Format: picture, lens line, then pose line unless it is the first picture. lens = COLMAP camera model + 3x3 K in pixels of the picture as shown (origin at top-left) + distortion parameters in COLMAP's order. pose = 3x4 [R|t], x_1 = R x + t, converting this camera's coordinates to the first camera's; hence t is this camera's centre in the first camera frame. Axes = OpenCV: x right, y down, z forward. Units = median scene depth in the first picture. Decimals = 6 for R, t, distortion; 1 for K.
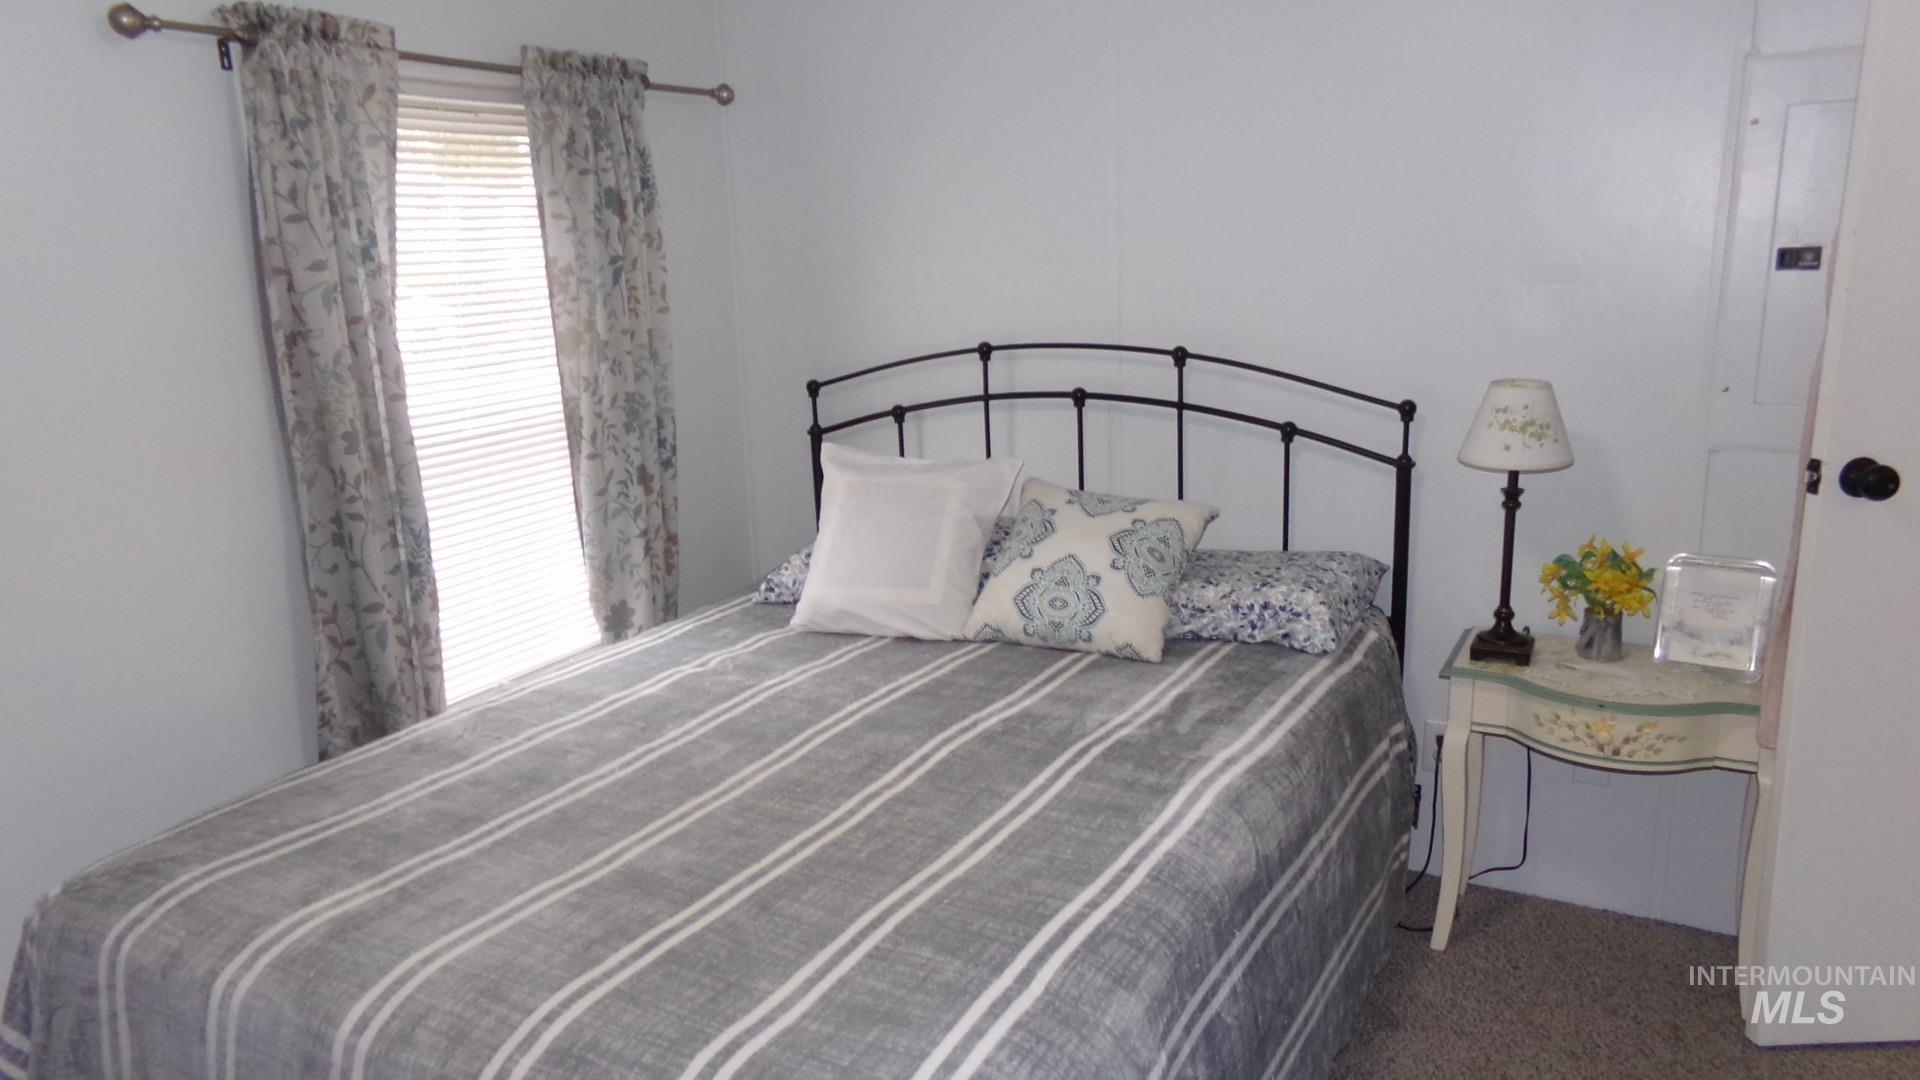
lens RADIAL K [[1359.8, 0, 960.2], [0, 1359.8, 551.4], [0, 0, 1]] dist [-0.000535, 0.044300]
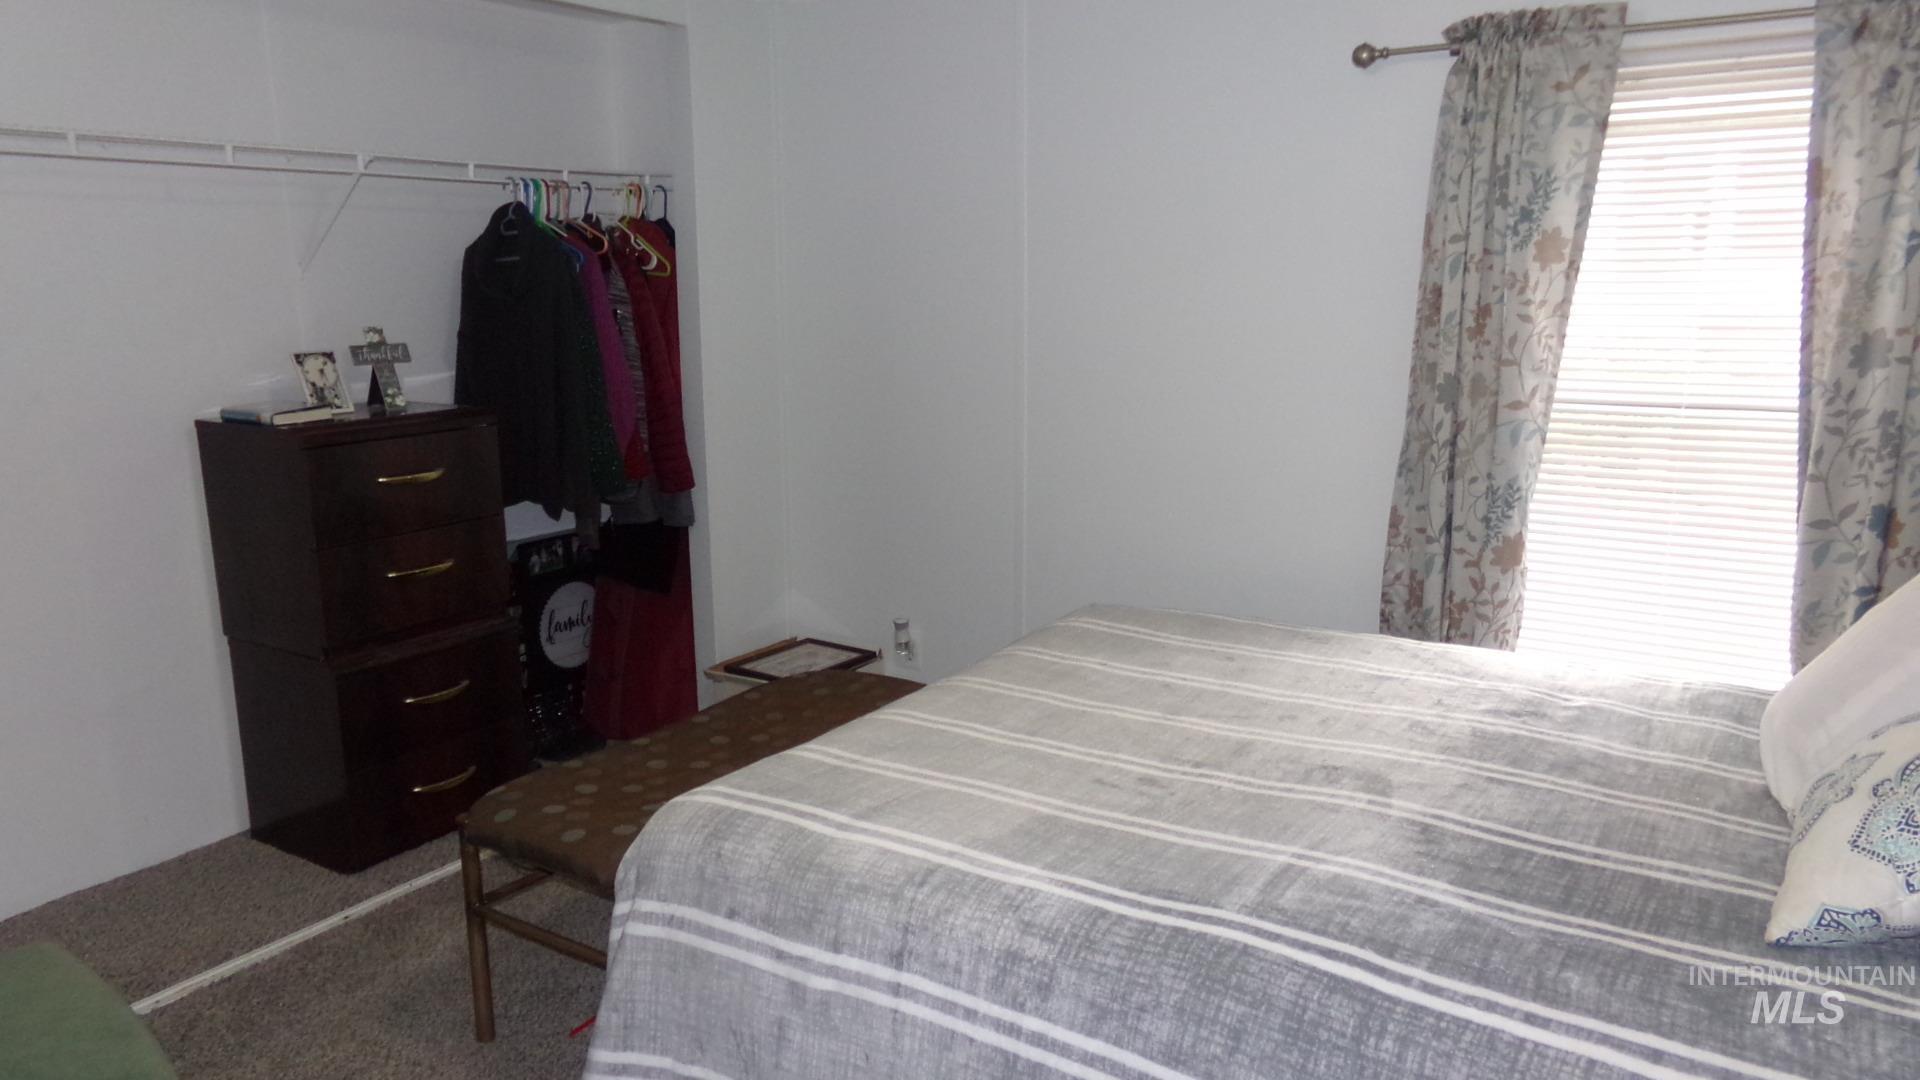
lens RADIAL K [[1359.8, 0, 960.2], [0, 1359.8, 551.4], [0, 0, 1]] dist [-0.000535, 0.044300]
pose [[-0.091953, 0.235928, -0.967410, 0.703128], [-0.213381, 0.944290, 0.250571, -0.149678], [0.972632, 0.229468, -0.036488, 0.652801]]
